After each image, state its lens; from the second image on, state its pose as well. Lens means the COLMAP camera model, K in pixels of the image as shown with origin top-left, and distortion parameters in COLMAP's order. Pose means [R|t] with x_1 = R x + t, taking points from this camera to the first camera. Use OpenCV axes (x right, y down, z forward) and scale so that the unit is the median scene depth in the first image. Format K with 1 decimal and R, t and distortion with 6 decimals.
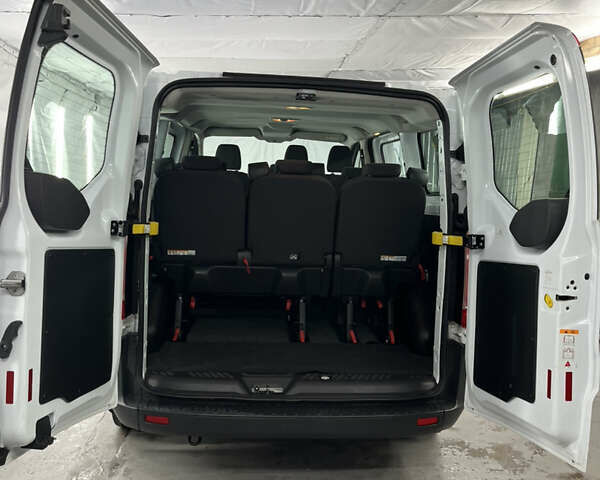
lens RADIAL K [[594.1, 0, 300.0], [0, 594.1, 240.0], [0, 0, 1]] dist [0.037711, -0.022773]
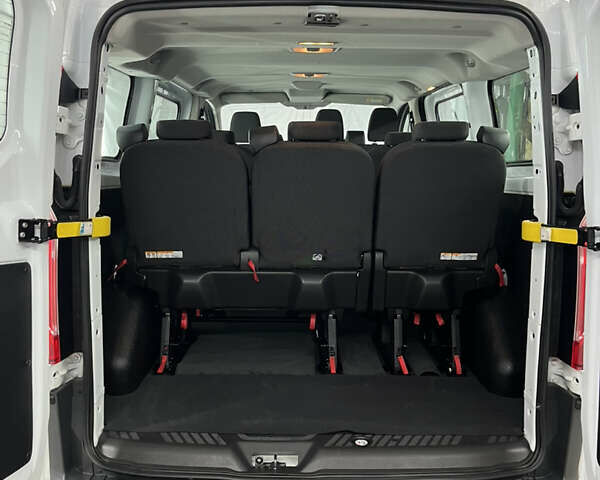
lens RADIAL K [[594.1, 0, 300.0], [0, 594.1, 240.0], [0, 0, 1]] dist [0.037711, -0.022773]
pose [[0.996267, -0.019546, -0.084088, 0.029592], [0.022735, 0.999052, 0.037132, -0.020229], [0.083282, -0.038905, 0.995766, 0.284358]]
